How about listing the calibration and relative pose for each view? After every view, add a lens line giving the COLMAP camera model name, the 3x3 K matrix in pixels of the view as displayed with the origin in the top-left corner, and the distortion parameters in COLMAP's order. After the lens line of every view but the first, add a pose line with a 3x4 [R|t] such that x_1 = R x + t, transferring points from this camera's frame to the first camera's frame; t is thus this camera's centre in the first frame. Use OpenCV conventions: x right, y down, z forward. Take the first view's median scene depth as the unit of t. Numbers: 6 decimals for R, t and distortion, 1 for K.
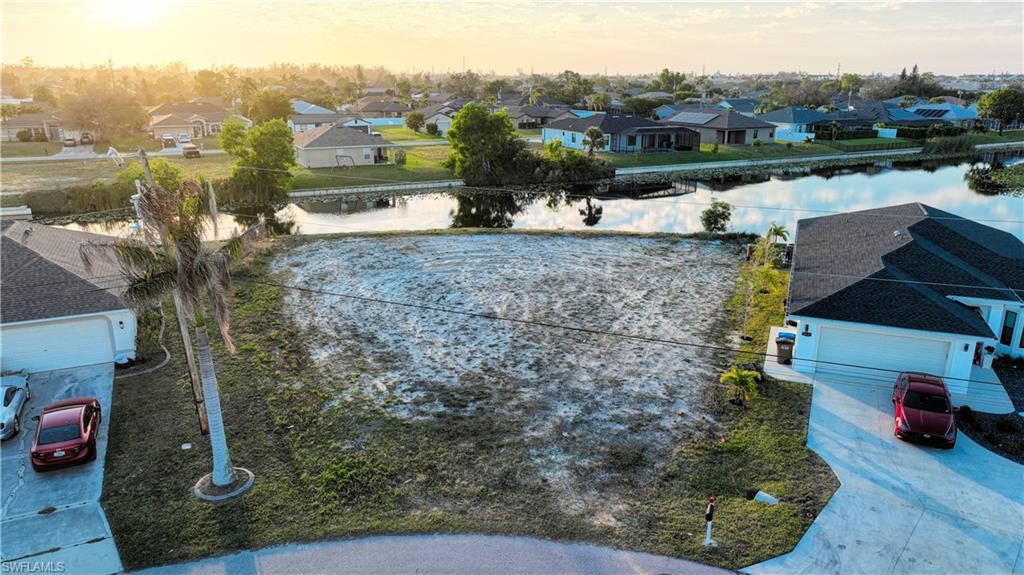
lens RADIAL K [[720.3, 0, 513.7], [0, 720.3, 289.4], [0, 0, 1]] dist [-0.003745, 0.023301]
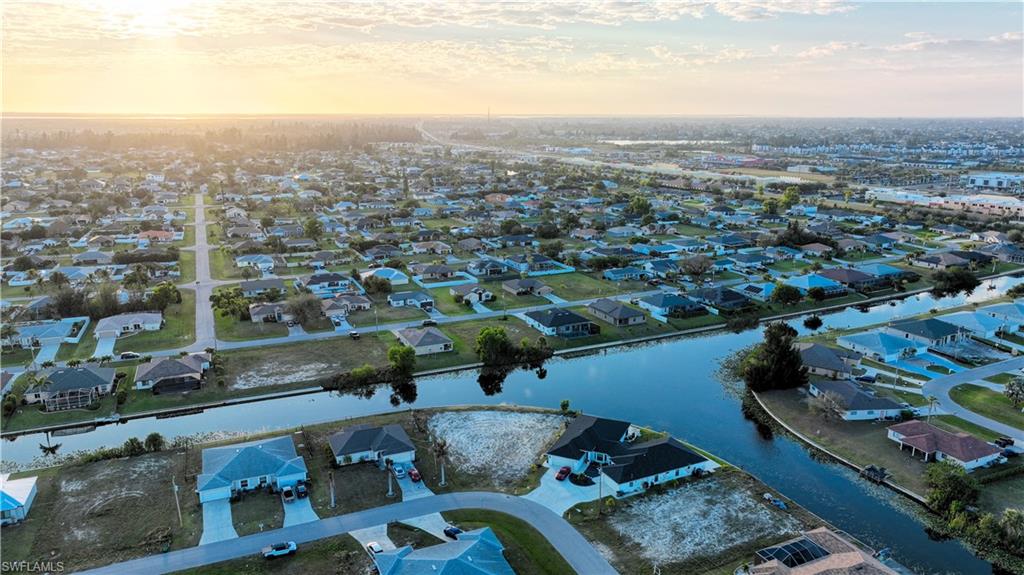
lens RADIAL K [[720.3, 0, 513.7], [0, 720.3, 289.4], [0, 0, 1]] dist [-0.003745, 0.023301]
pose [[0.999445, 0.006791, -0.032614, 0.275064], [-0.008260, 0.998947, -0.045134, -0.777092], [0.032273, 0.045379, 0.998448, -3.603983]]
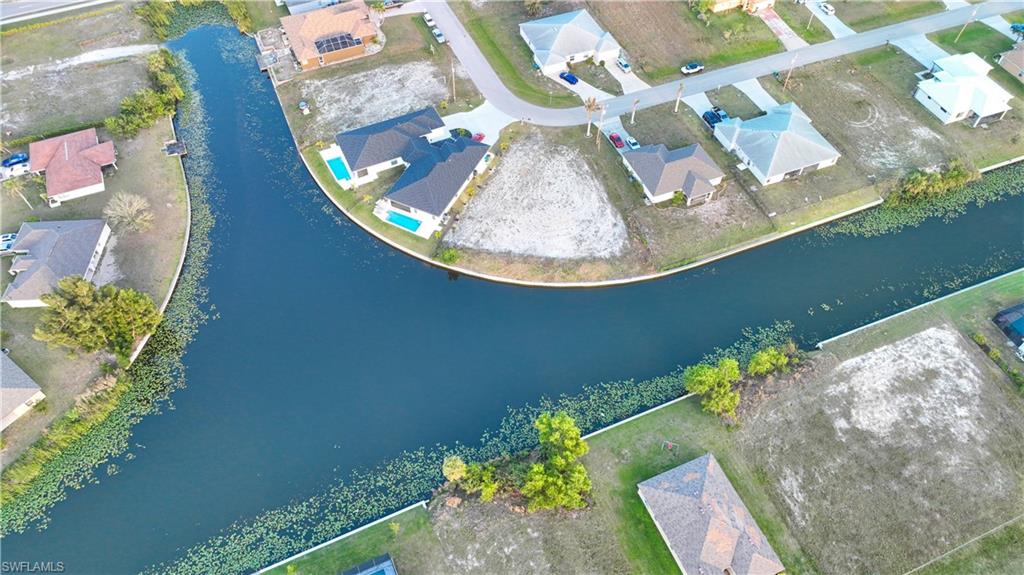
lens RADIAL K [[720.3, 0, 513.7], [0, 720.3, 289.4], [0, 0, 1]] dist [-0.003745, 0.023301]
pose [[-0.997967, -0.049220, 0.040479, -0.029183], [0.020327, 0.356173, 0.934199, -3.809189], [-0.060399, 0.933123, -0.354449, 3.274782]]
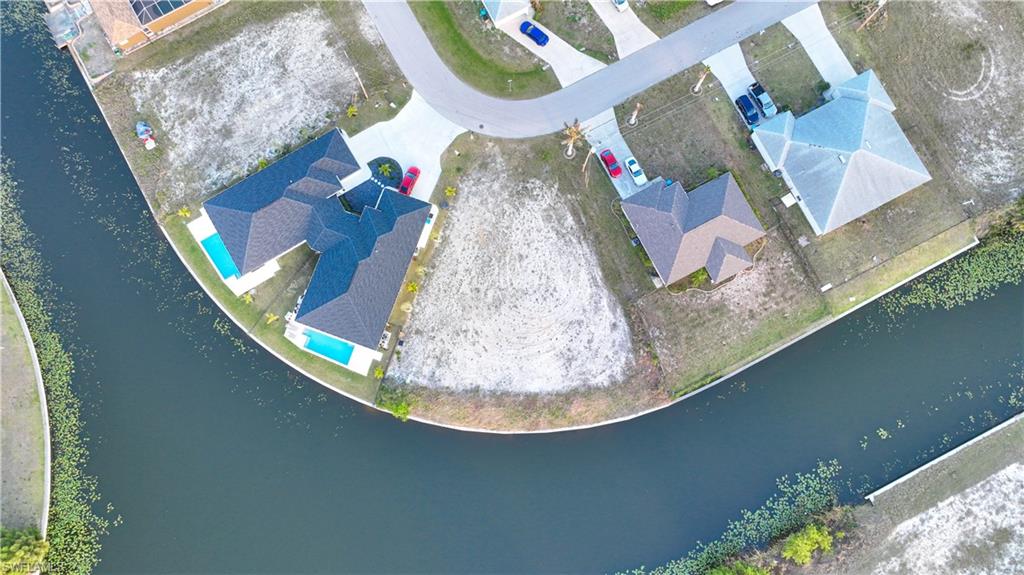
lens RADIAL K [[720.3, 0, 513.7], [0, 720.3, 289.4], [0, 0, 1]] dist [-0.003745, 0.023301]
pose [[-0.999344, 0.035901, 0.004658, -0.016595], [-0.000740, -0.148884, 0.988854, -3.070457], [0.036195, 0.988203, 0.148813, 0.788895]]
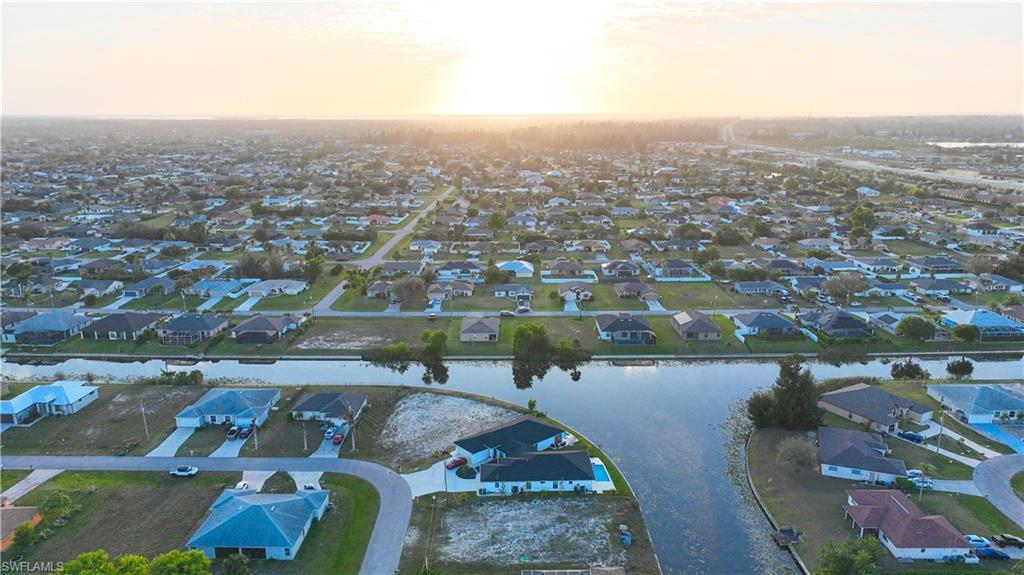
lens RADIAL K [[720.3, 0, 513.7], [0, 720.3, 289.4], [0, 0, 1]] dist [-0.003745, 0.023301]
pose [[0.890769, 0.101891, -0.442886, 2.619882], [-0.121518, 0.992459, -0.016080, -0.909970], [0.437908, 0.068142, 0.896434, -3.139083]]
